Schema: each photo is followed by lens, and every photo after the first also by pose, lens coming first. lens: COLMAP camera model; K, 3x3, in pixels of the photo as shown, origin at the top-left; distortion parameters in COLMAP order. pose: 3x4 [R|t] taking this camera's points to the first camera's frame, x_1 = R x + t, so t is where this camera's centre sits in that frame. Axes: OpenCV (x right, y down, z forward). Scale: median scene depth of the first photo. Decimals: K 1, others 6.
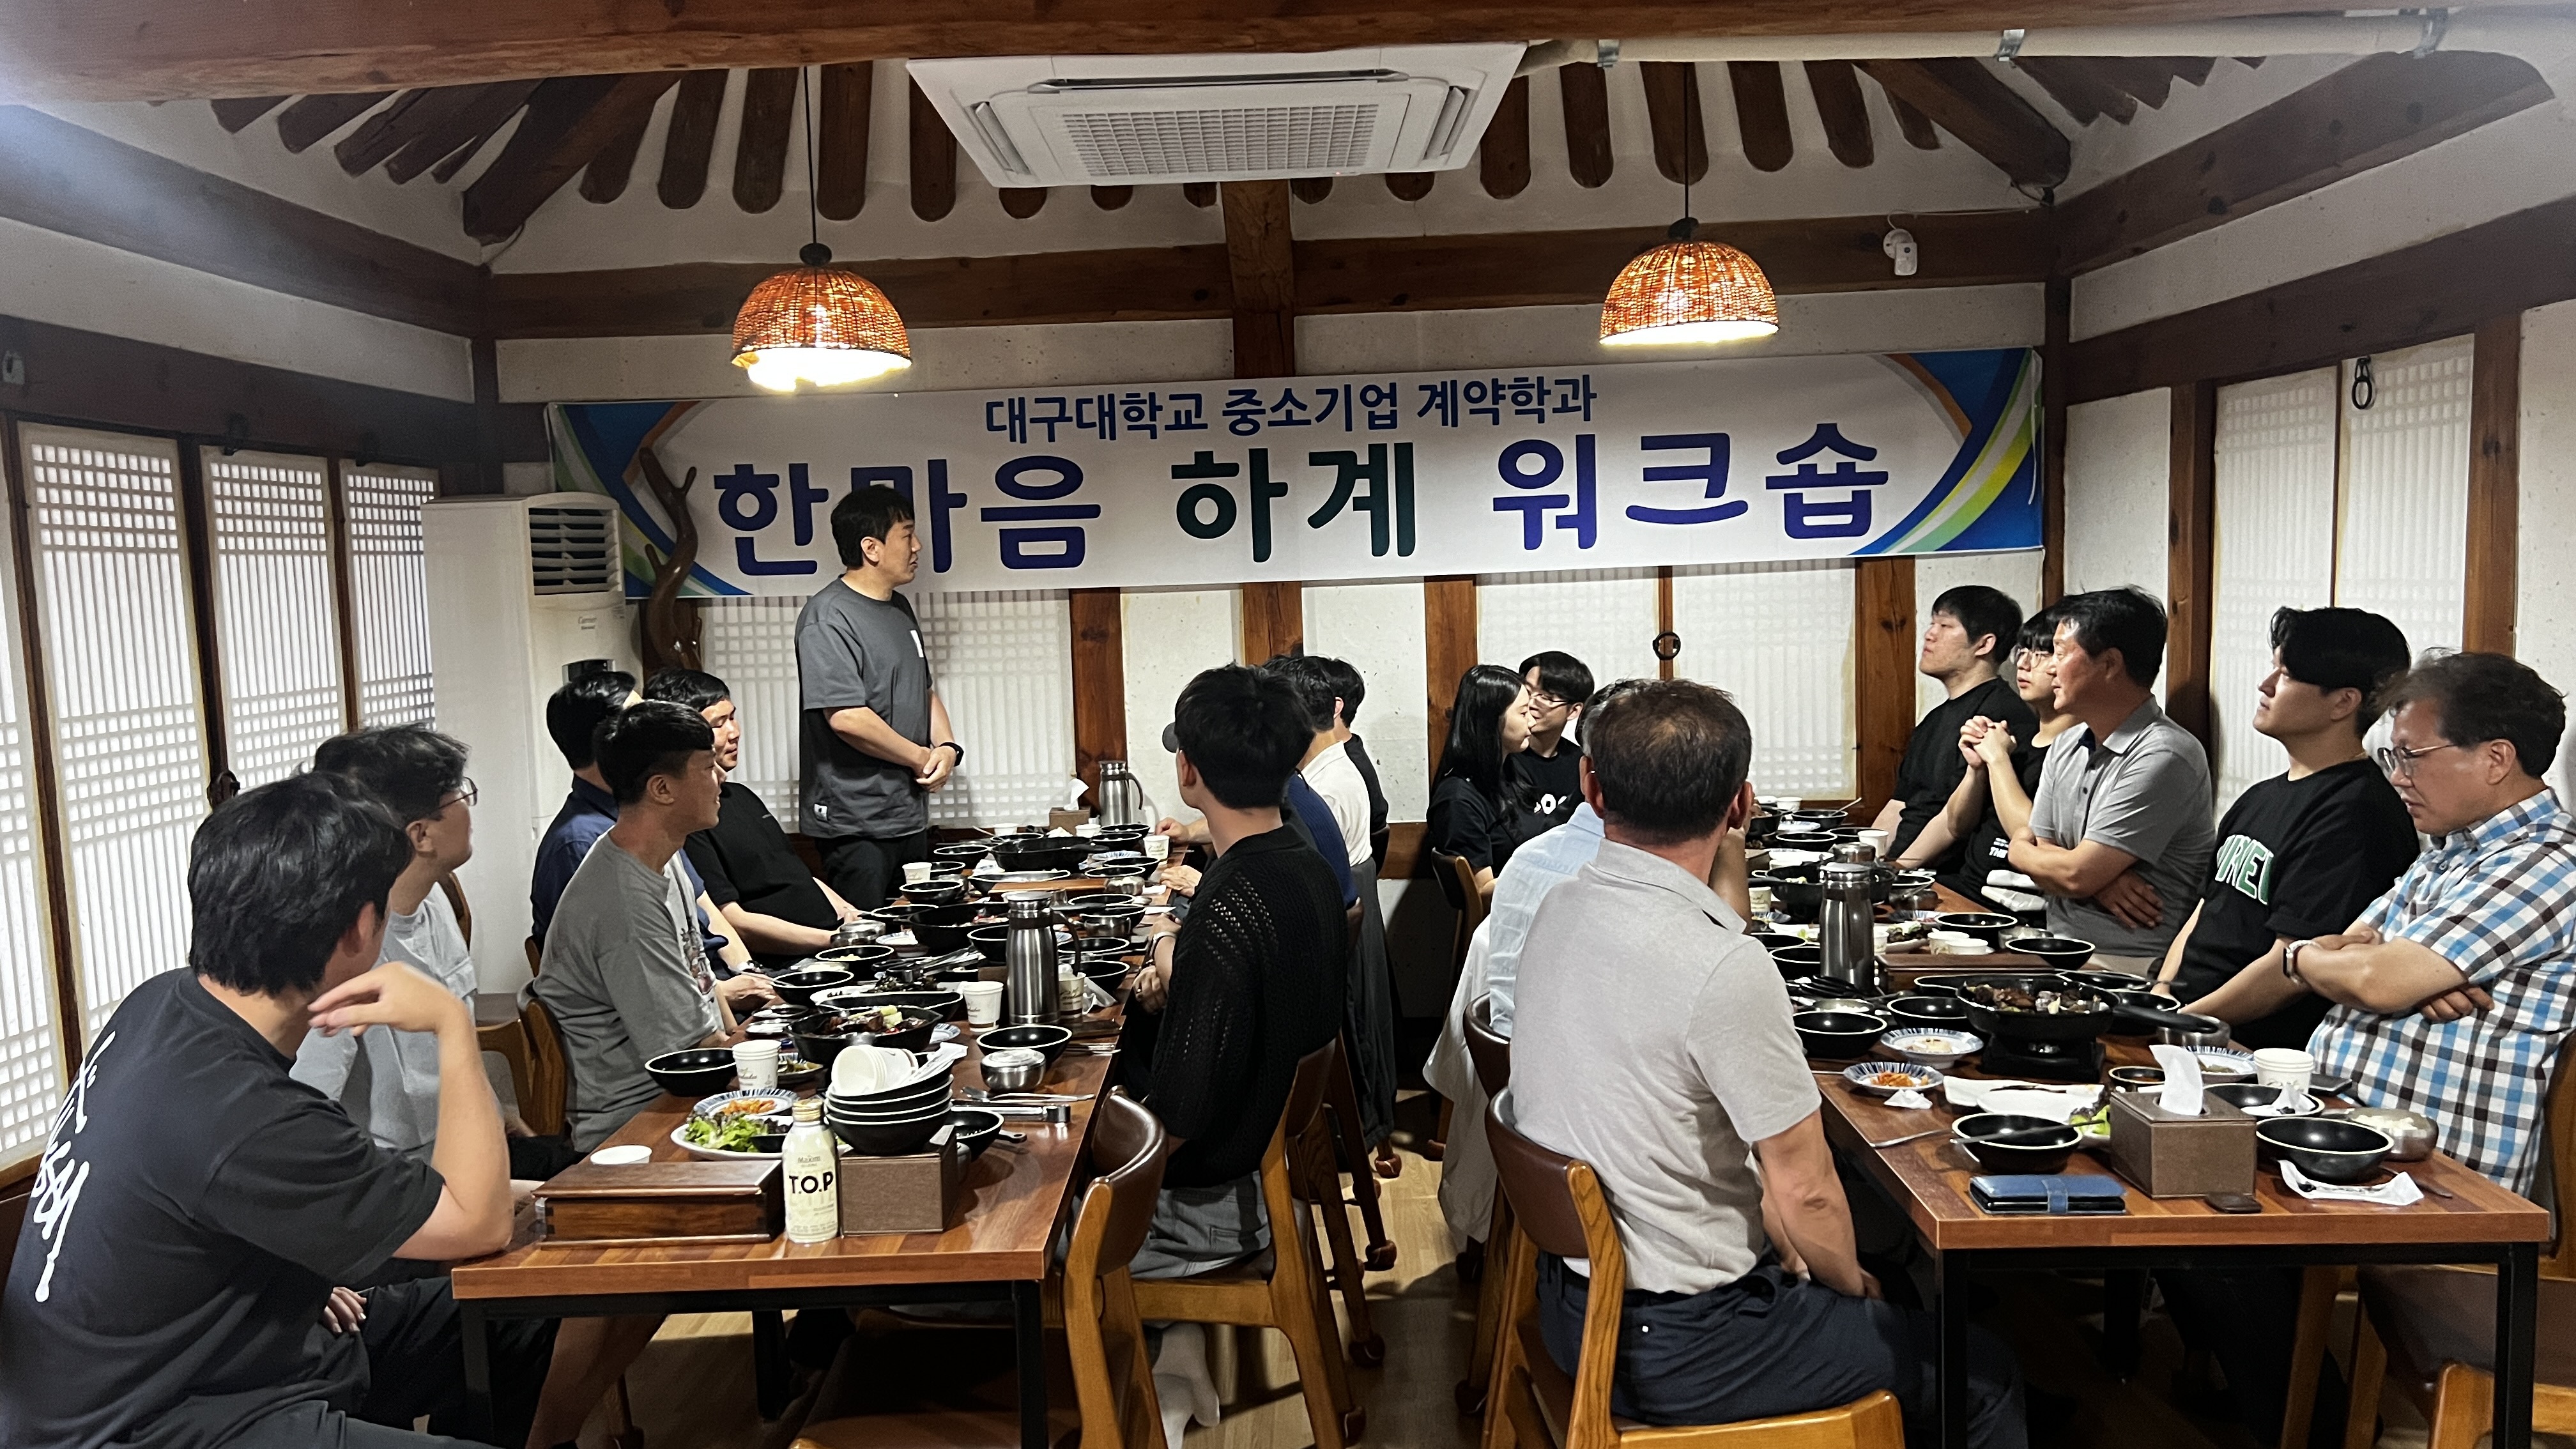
lens RADIAL K [[1932.6, 0, 1292.3], [0, 1932.6, 769.0], [0, 0, 1]] dist [0.078087, -0.106437]
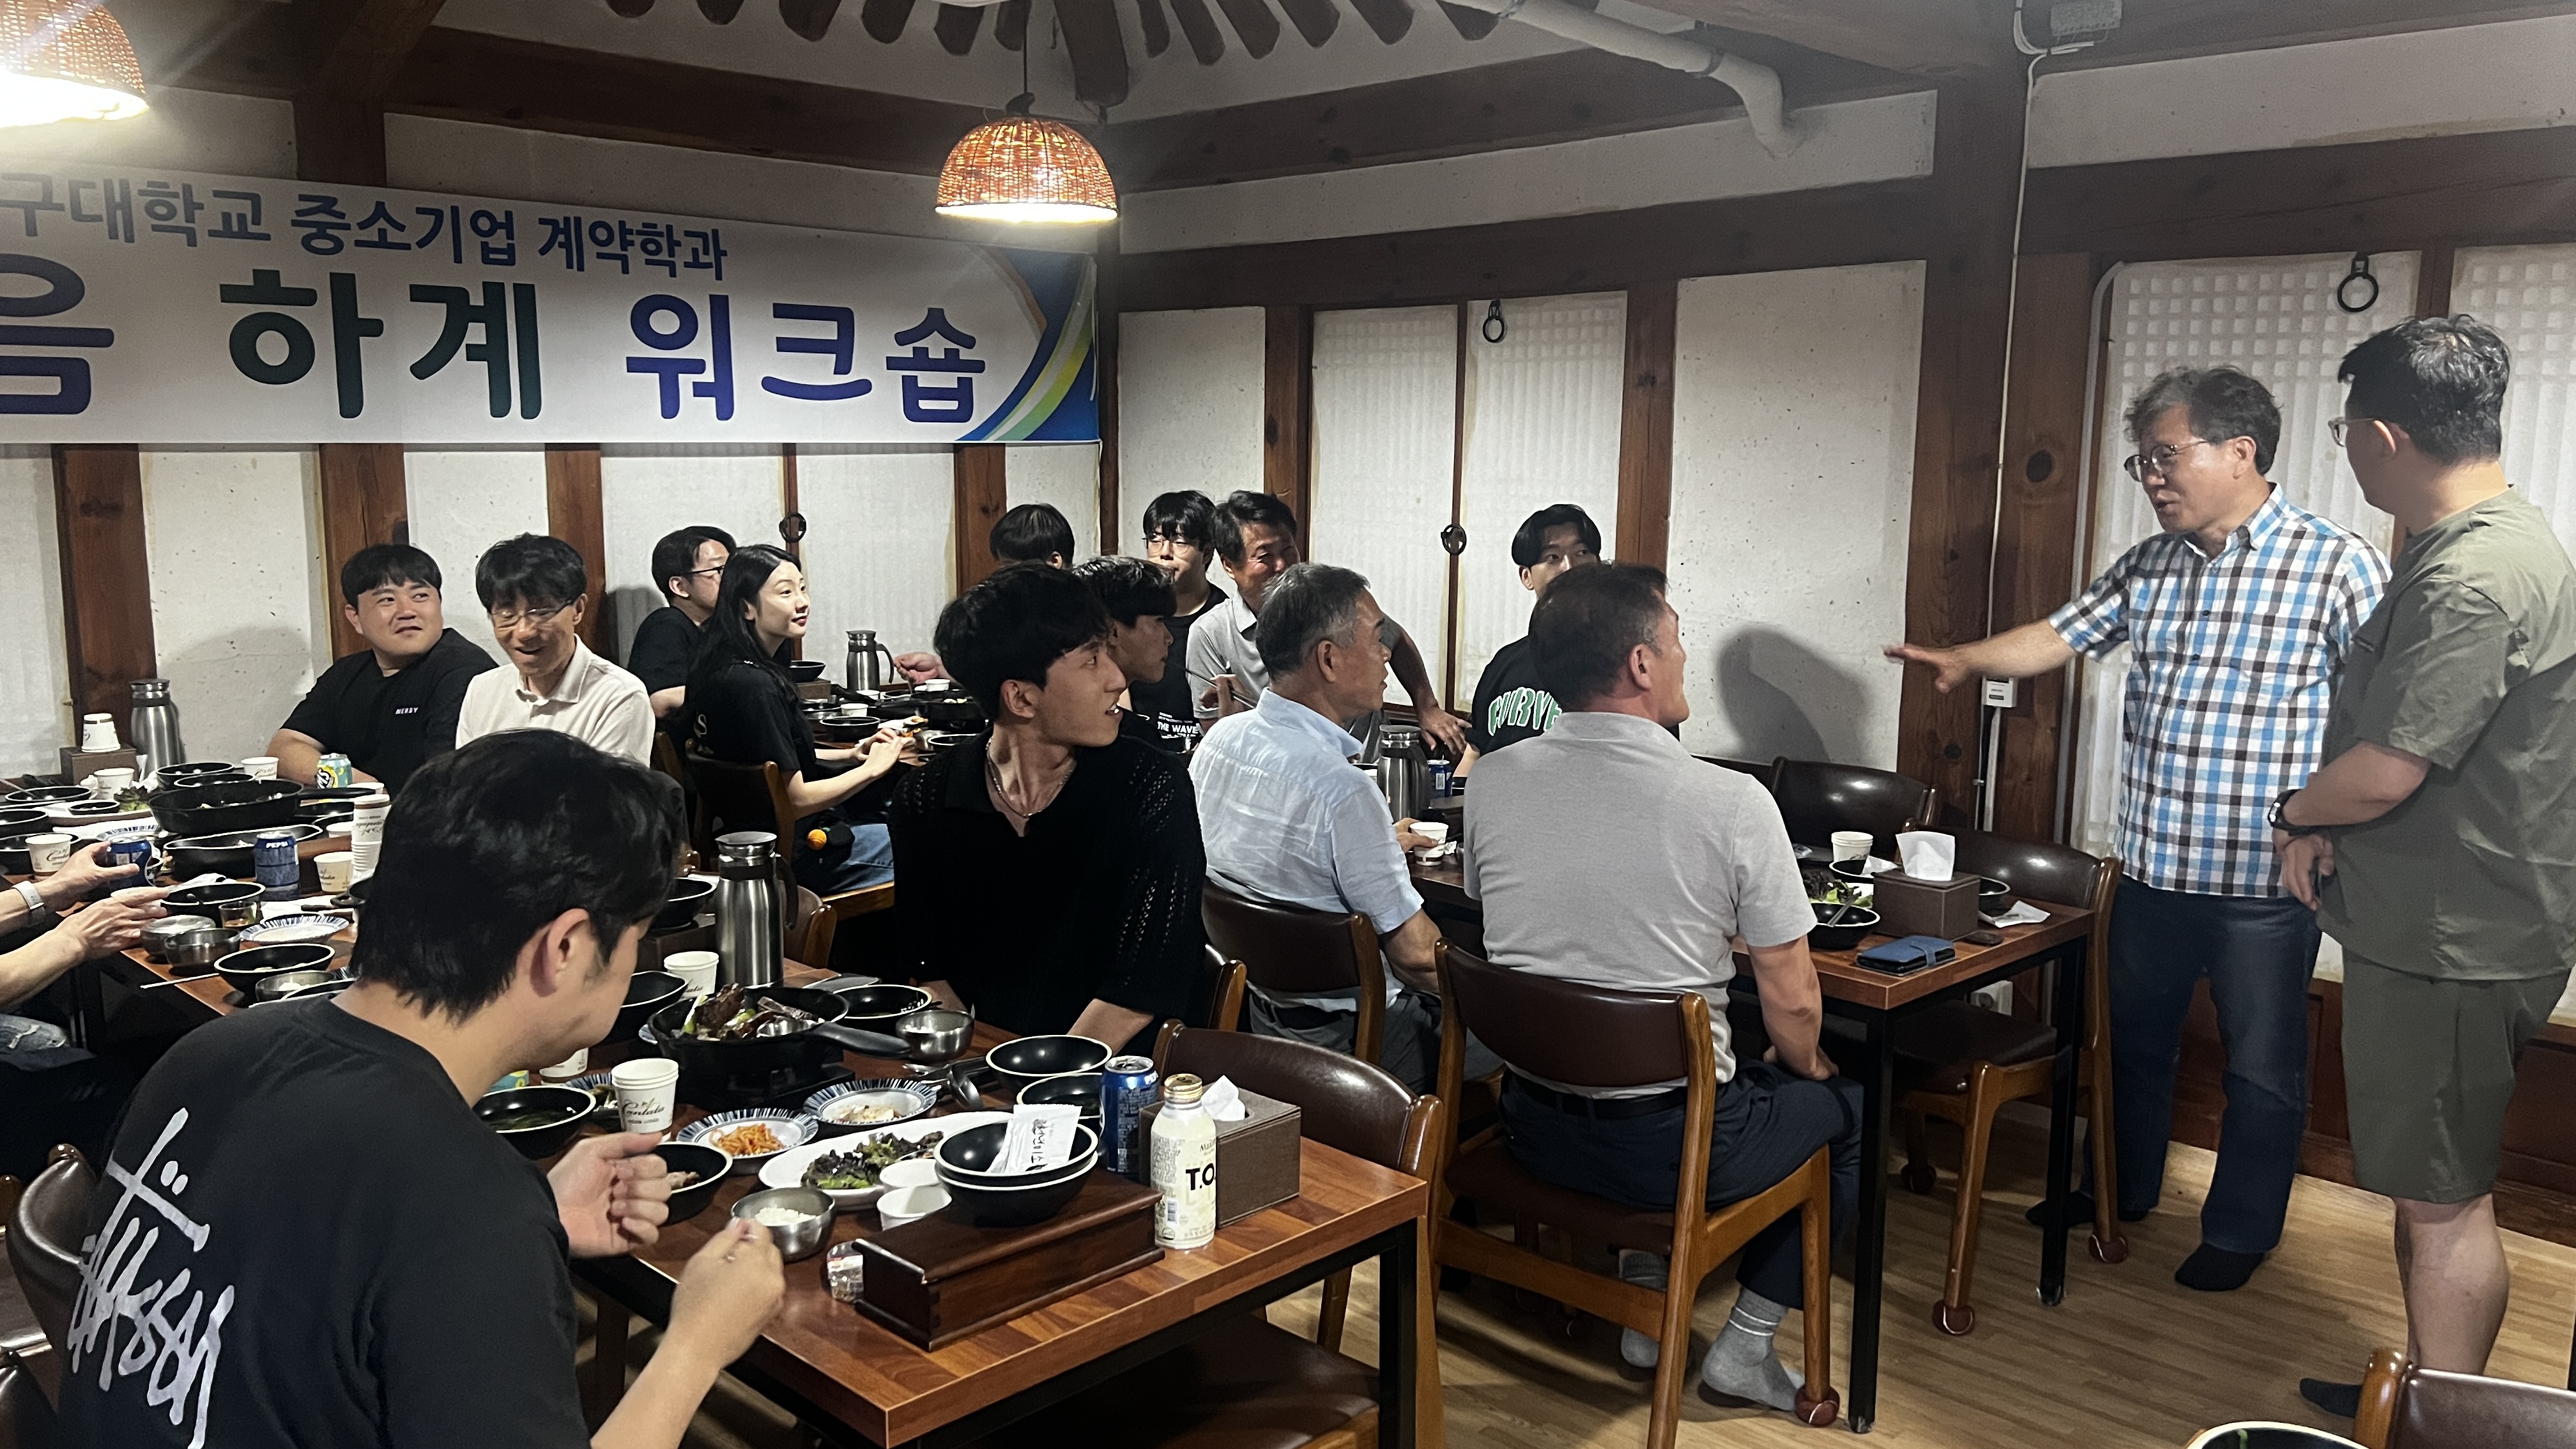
lens RADIAL K [[1932.6, 0, 1308.4], [0, 1932.6, 720.9], [0, 0, 1]] dist [0.078087, -0.106437]
pose [[0.691962, -0.068614, 0.718666, -0.366368], [0.043456, 0.997627, 0.053406, -0.010382], [-0.720625, -0.005725, 0.693302, 0.180682]]
